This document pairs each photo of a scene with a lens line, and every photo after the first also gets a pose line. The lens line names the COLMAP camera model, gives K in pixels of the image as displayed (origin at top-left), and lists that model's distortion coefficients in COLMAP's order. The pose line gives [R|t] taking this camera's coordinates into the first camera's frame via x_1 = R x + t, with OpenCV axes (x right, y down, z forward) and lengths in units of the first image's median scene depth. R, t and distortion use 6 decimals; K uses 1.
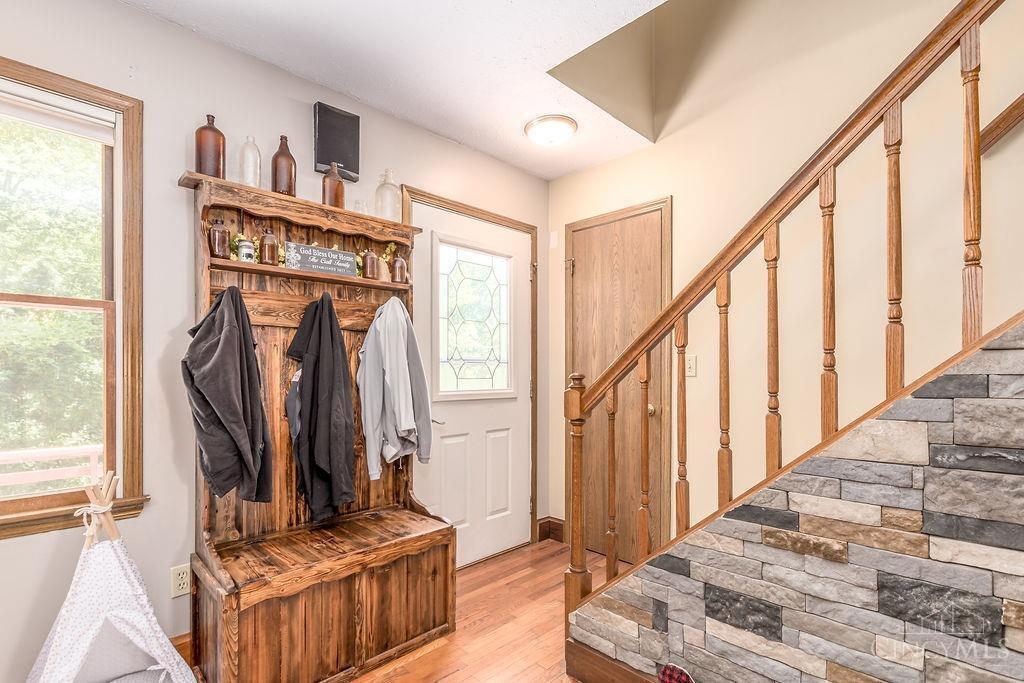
lens RADIAL K [[474.3, 0, 511.2], [0, 474.3, 348.0], [0, 0, 1]] dist [0.000772, 0.000086]
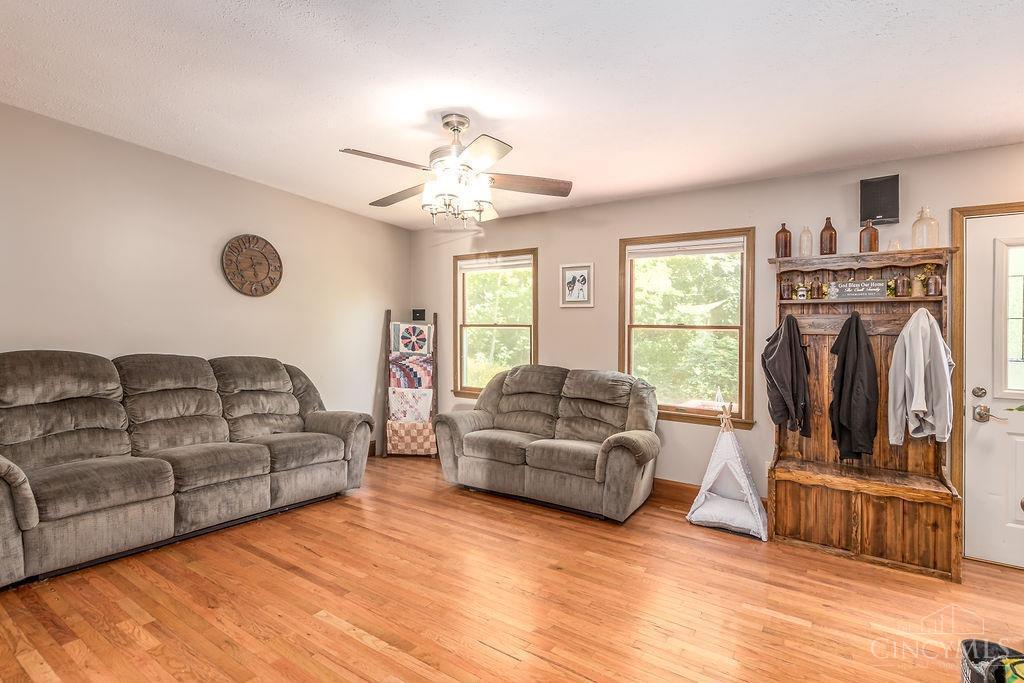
lens RADIAL K [[457.8, 0, 508.9], [0, 457.8, 369.3], [0, 0, 1]] dist [0.000998, 0.000068]
pose [[0.204905, 0.046551, -0.977674, 0.827502], [0.000578, 0.998862, 0.047681, -0.002990], [0.978782, -0.010335, 0.204645, -0.382788]]
